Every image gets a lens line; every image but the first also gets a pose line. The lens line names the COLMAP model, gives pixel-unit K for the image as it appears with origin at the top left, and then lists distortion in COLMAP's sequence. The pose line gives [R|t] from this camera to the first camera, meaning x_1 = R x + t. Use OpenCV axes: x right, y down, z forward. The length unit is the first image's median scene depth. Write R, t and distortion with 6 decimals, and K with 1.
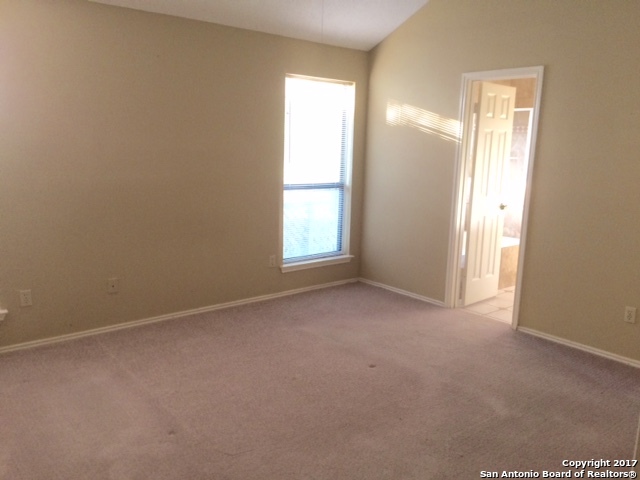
lens RADIAL K [[549.6, 0, 318.1], [0, 549.6, 240.6], [0, 0, 1]] dist [0.060155, -0.091100]
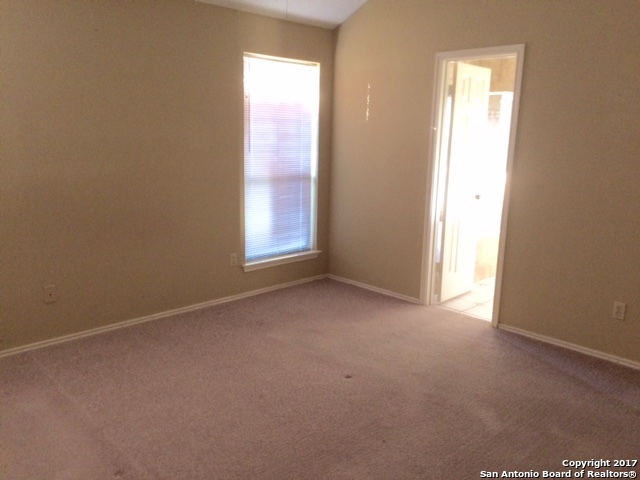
lens RADIAL K [[549.6, 0, 323.2], [0, 549.6, 241.8], [0, 0, 1]] dist [0.060155, -0.091100]
pose [[0.996619, -0.021422, 0.079317, -0.008491], [0.019641, 0.999538, 0.023177, -0.013918], [-0.079777, -0.021541, 0.996580, 0.098946]]
